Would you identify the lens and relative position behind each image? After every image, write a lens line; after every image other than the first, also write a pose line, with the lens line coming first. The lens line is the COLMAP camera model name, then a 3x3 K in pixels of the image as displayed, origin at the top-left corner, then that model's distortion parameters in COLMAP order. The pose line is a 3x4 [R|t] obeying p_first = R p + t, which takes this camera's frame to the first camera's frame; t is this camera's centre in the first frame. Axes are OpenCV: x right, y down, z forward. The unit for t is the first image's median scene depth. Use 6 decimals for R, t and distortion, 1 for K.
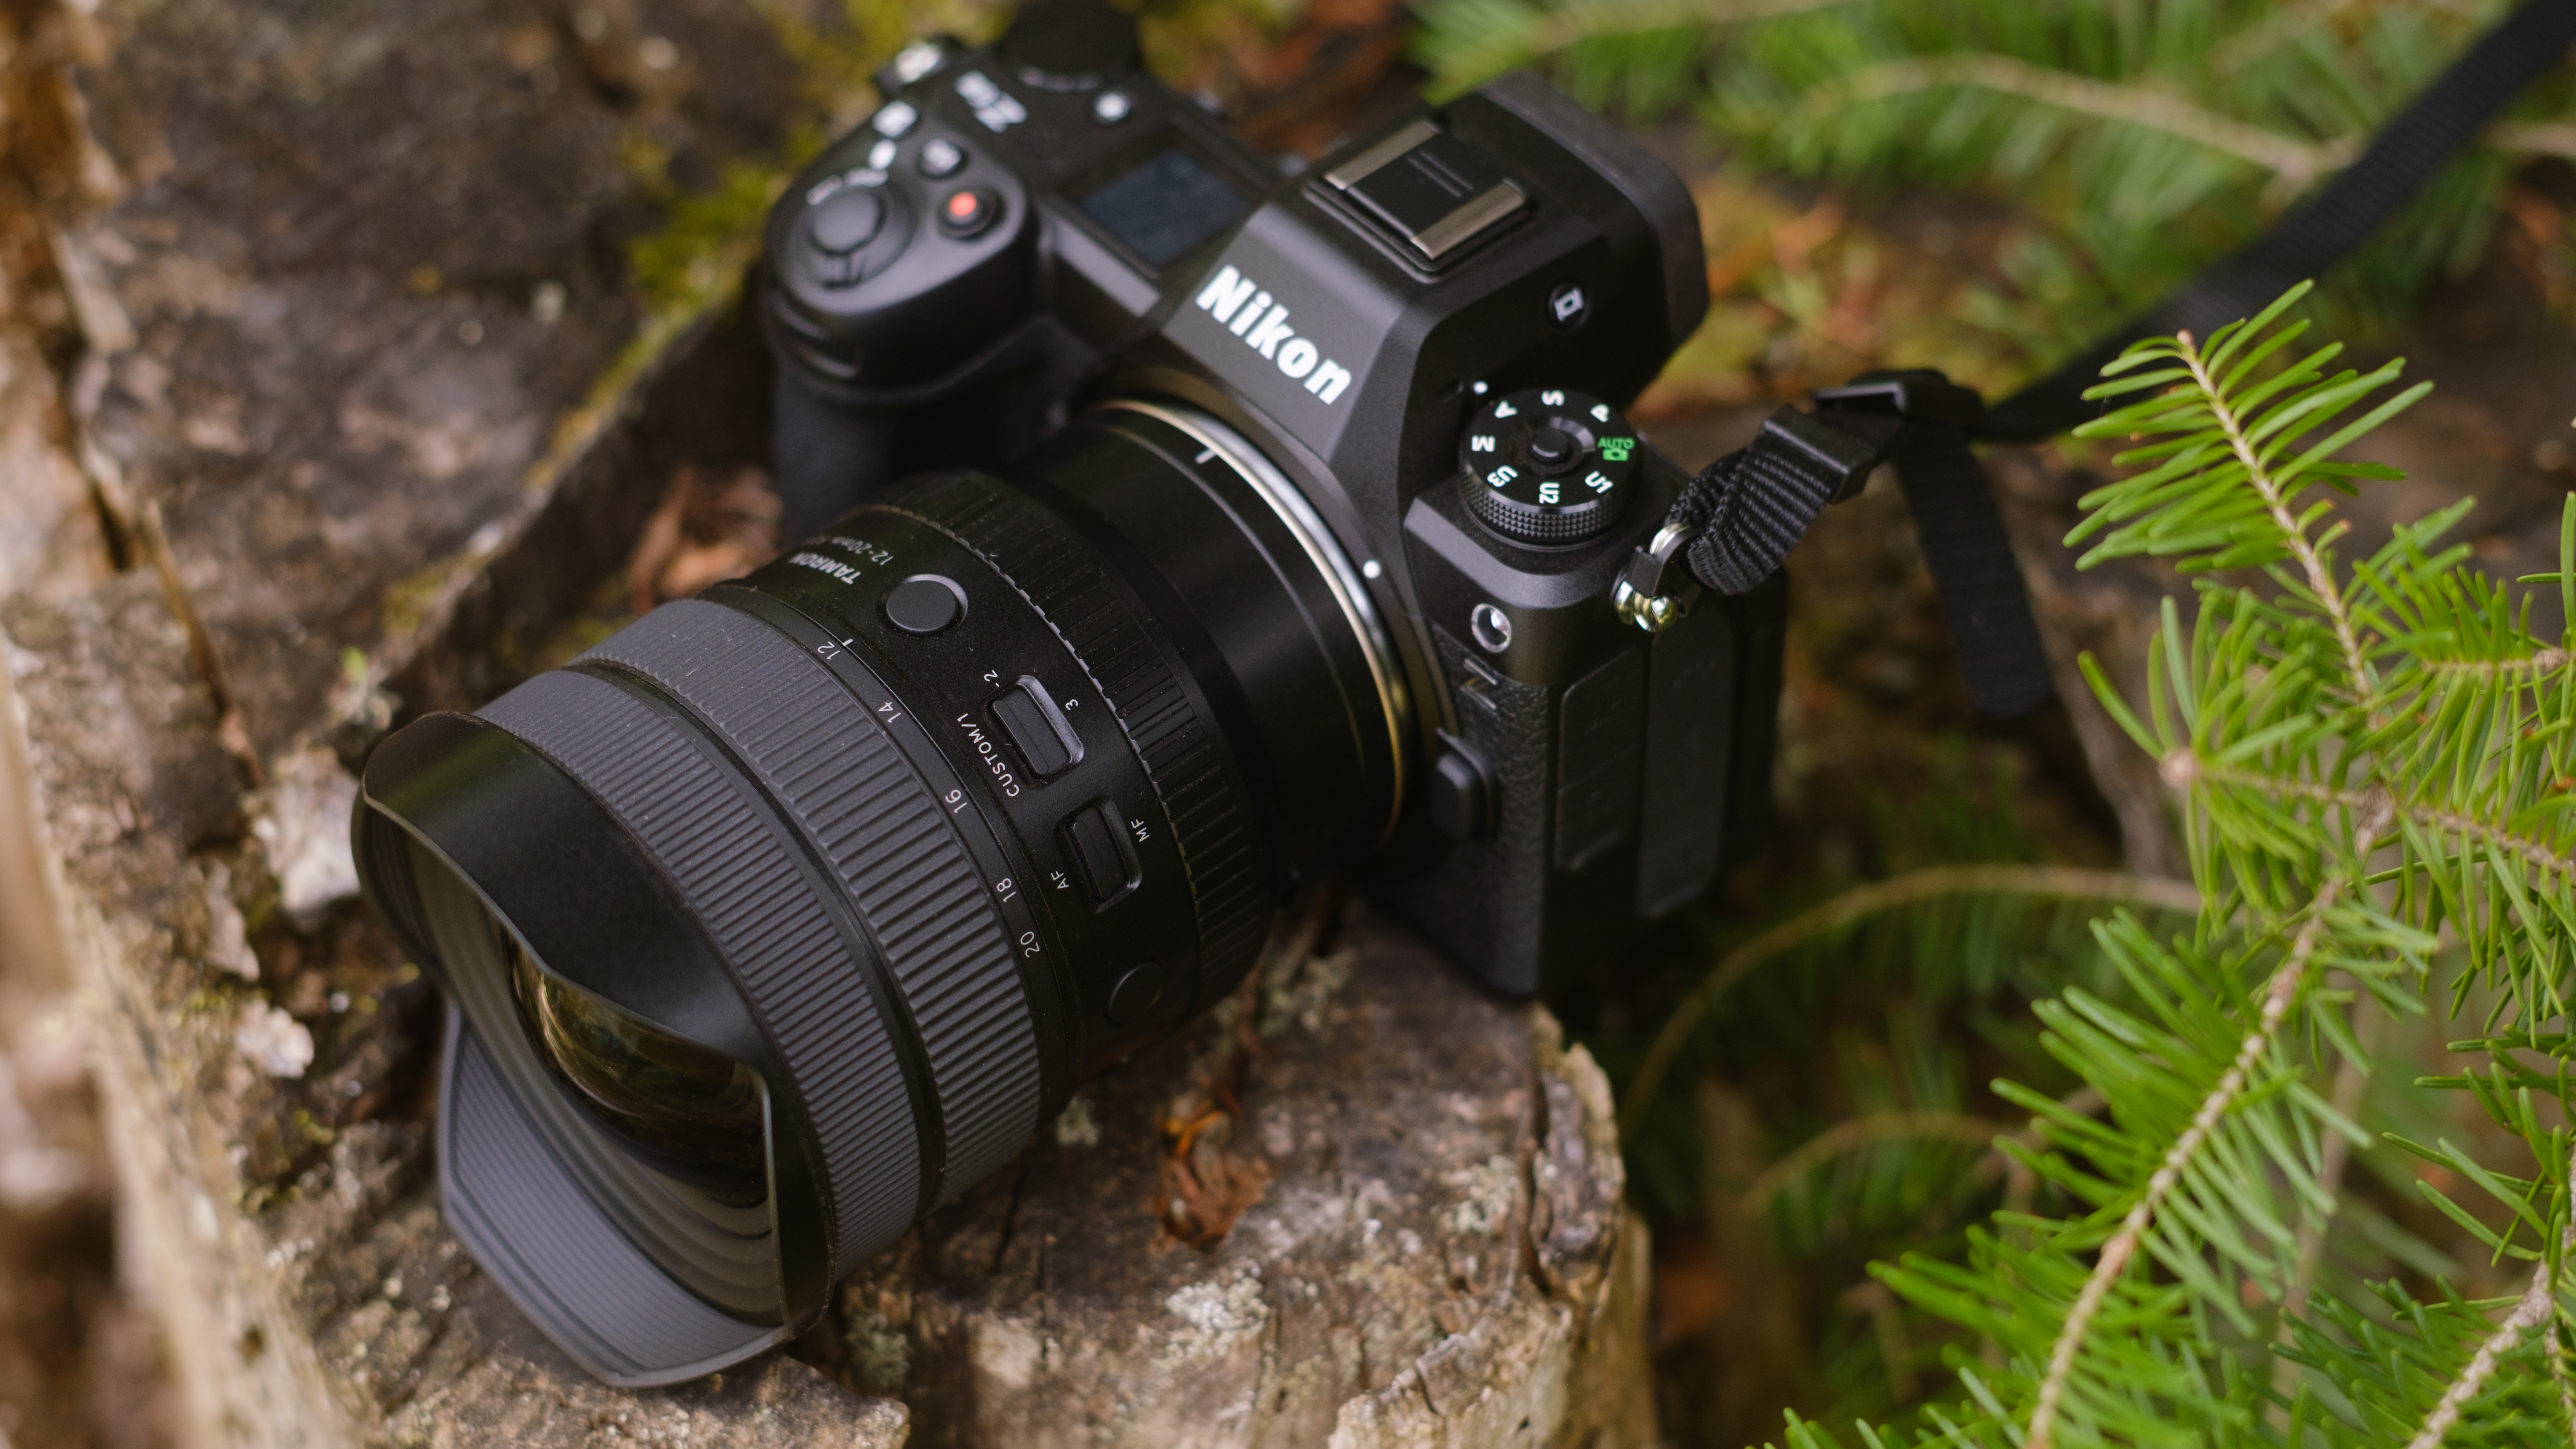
lens RADIAL K [[5709.7, 0, 1284.0], [0, 5709.7, 743.3], [0, 0, 1]] dist [-0.089403, 0.000000]
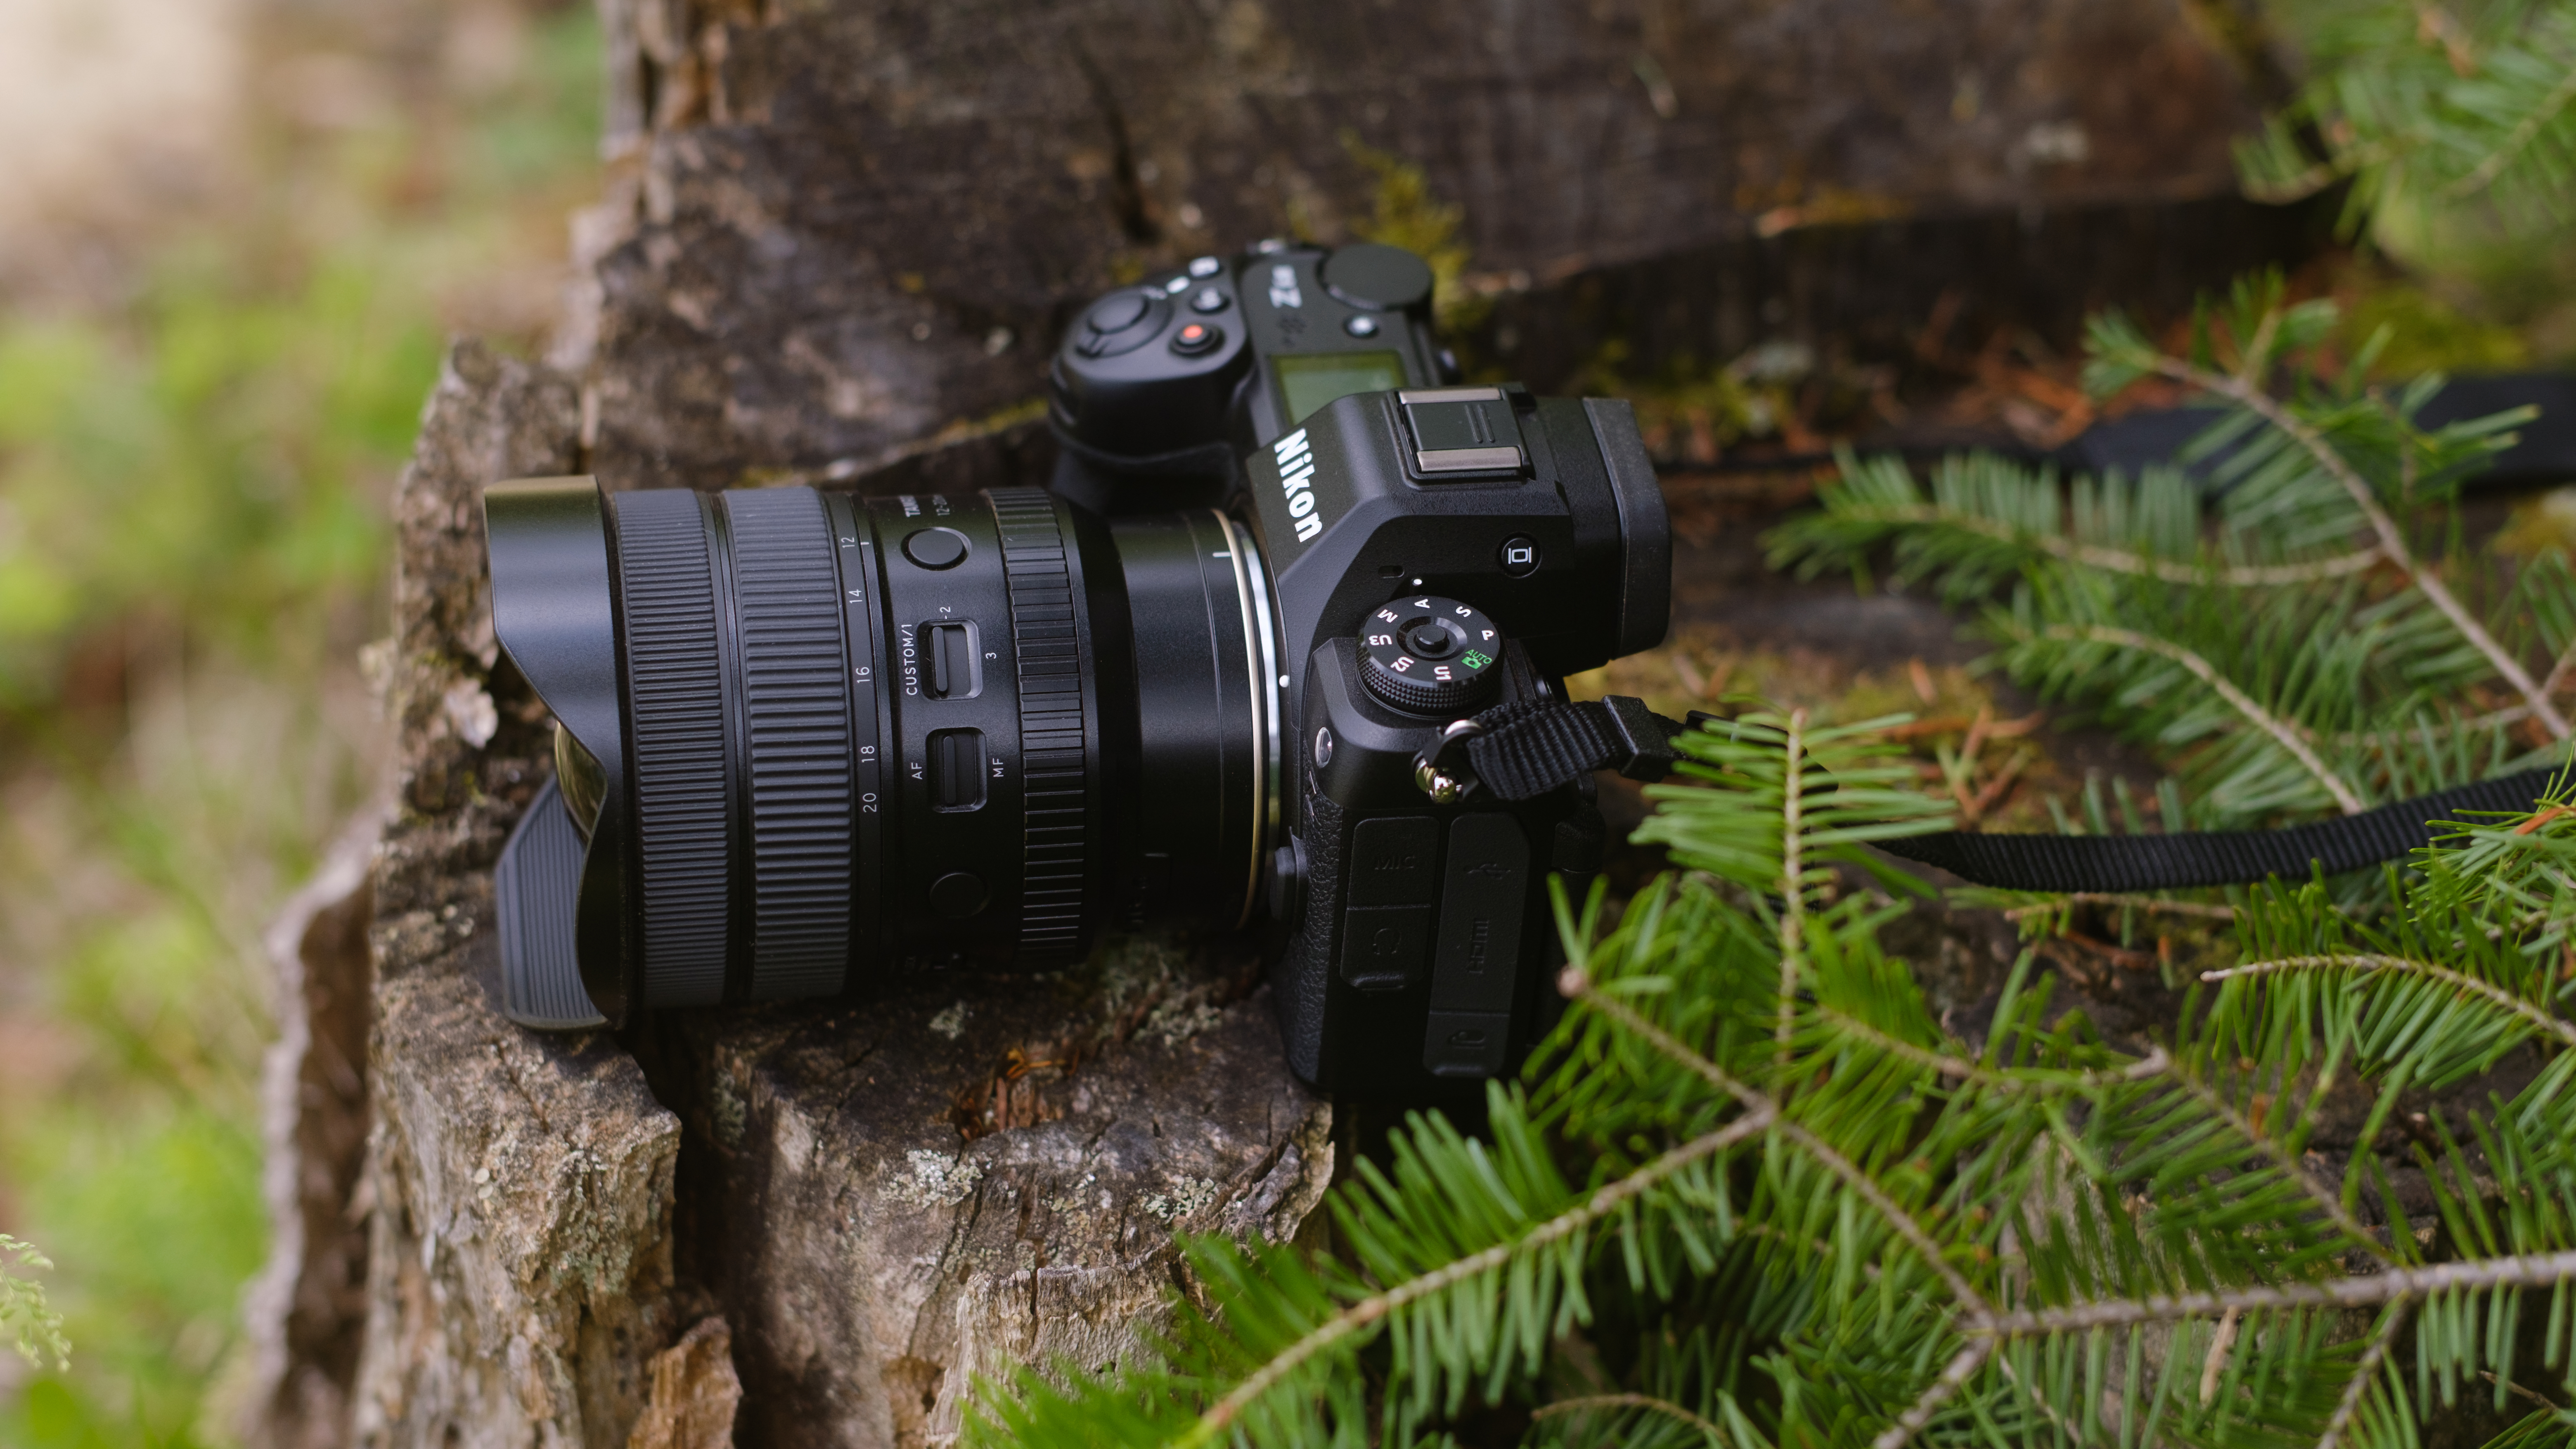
lens RADIAL K [[5709.7, 0, 1297.5], [0, 5709.7, 714.2], [0, 0, 1]] dist [-0.089403, 0.000000]
pose [[0.844636, 0.387862, -0.368989, 0.464919], [-0.438429, 0.896691, -0.061033, 0.049371], [0.307197, 0.213327, 0.927428, -0.153788]]
